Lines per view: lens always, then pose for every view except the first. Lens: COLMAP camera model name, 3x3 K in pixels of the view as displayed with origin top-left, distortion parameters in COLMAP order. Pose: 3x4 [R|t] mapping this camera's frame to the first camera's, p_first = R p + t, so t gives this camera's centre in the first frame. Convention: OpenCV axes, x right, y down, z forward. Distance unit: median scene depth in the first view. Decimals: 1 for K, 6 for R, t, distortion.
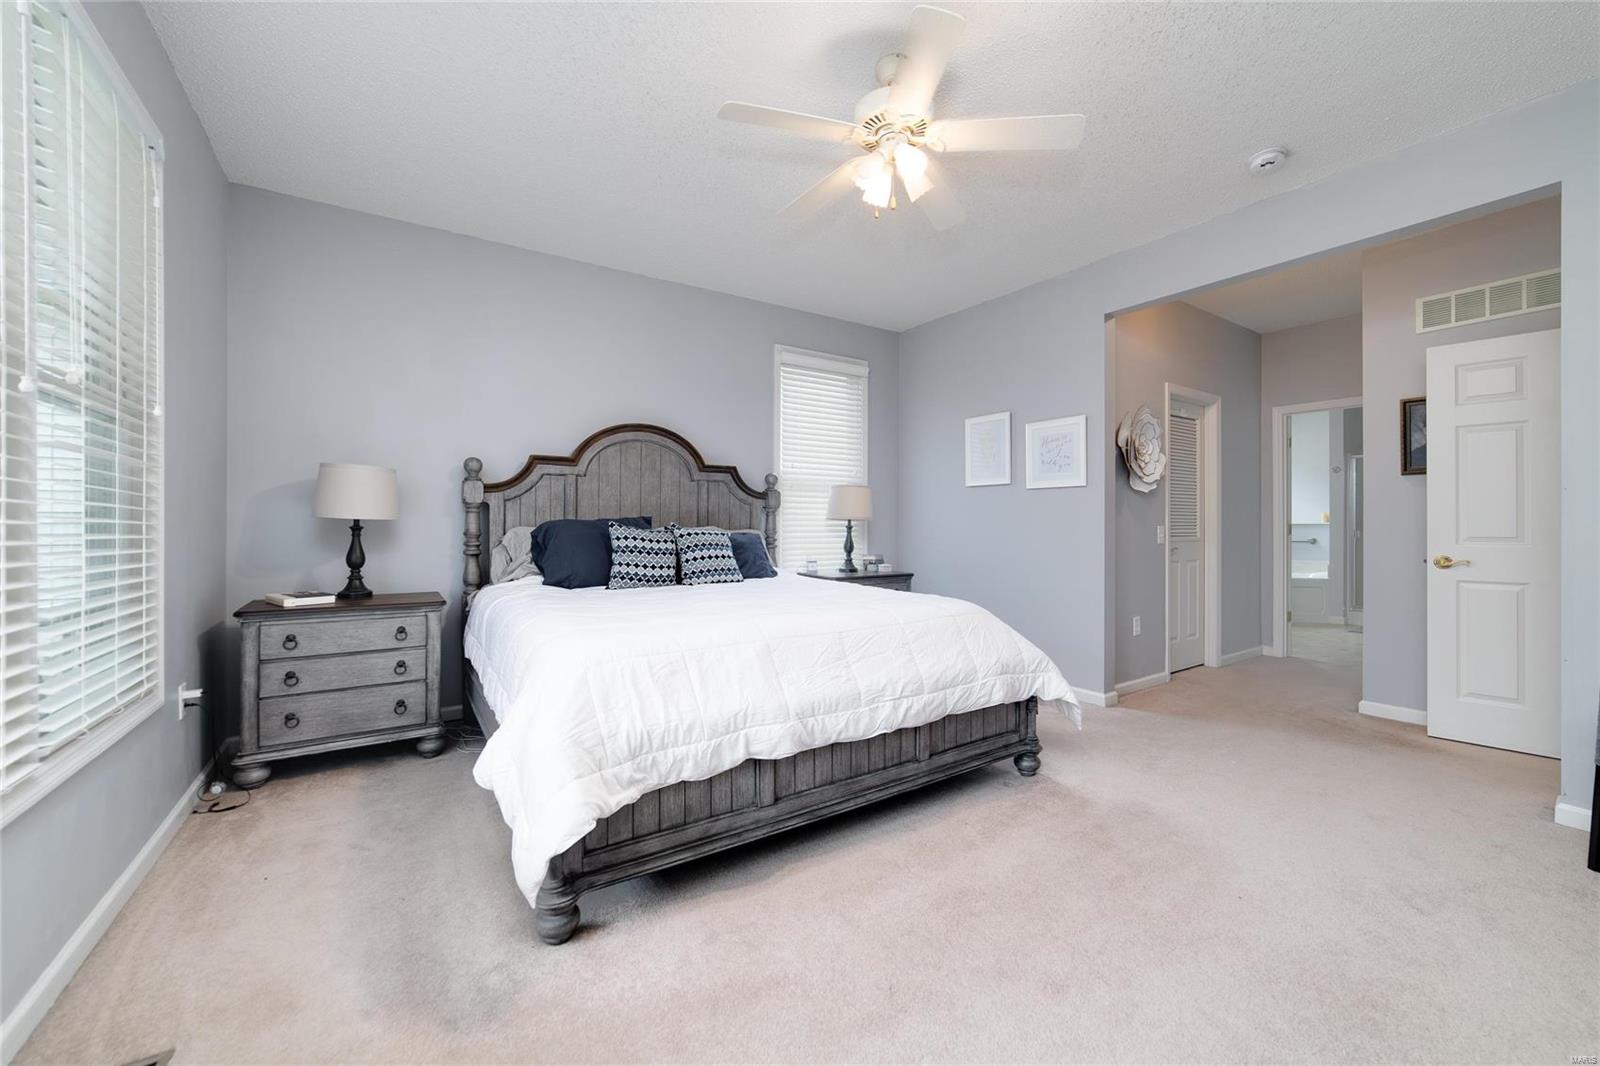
lens RADIAL K [[629.2, 0, 799.1], [0, 629.2, 520.0], [0, 0, 1]] dist [-0.002456, 0.000257]
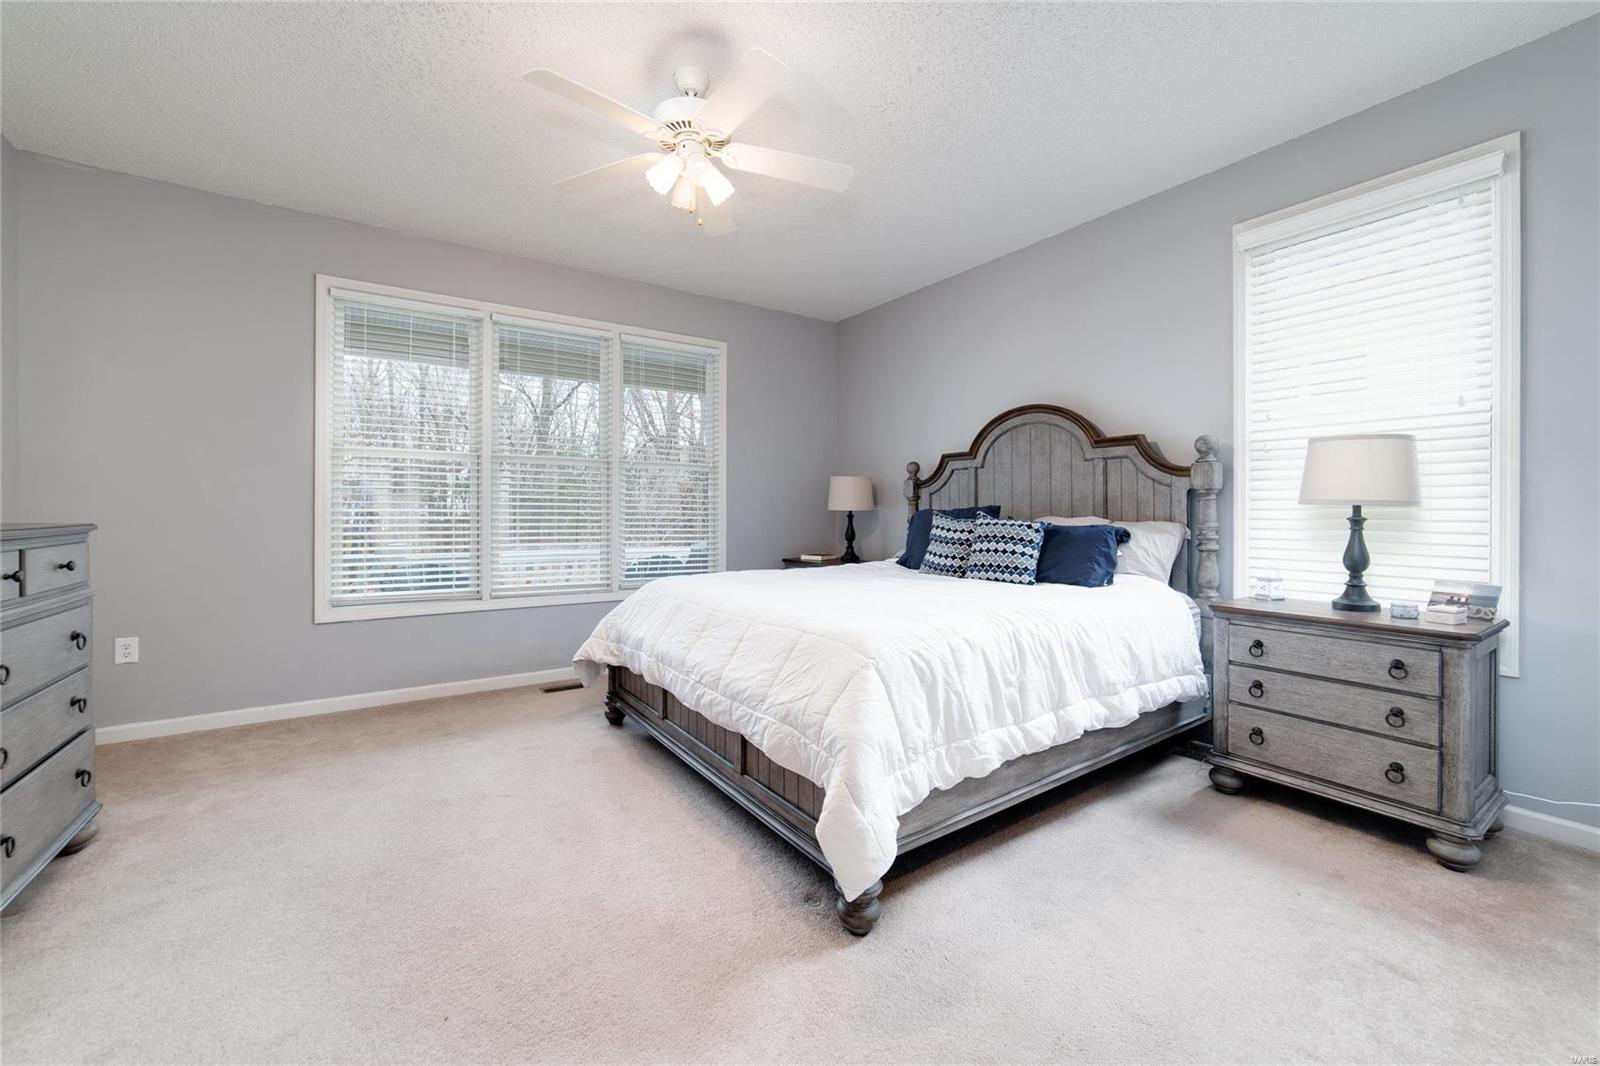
lens RADIAL K [[629.2, 0, 799.1], [0, 629.2, 520.0], [0, 0, 1]] dist [-0.002456, 0.000257]
pose [[0.036589, 0.003642, -0.999324, 0.652094], [-0.004056, 0.999986, 0.003496, 0.013182], [0.999322, 0.003926, 0.036603, 0.633029]]
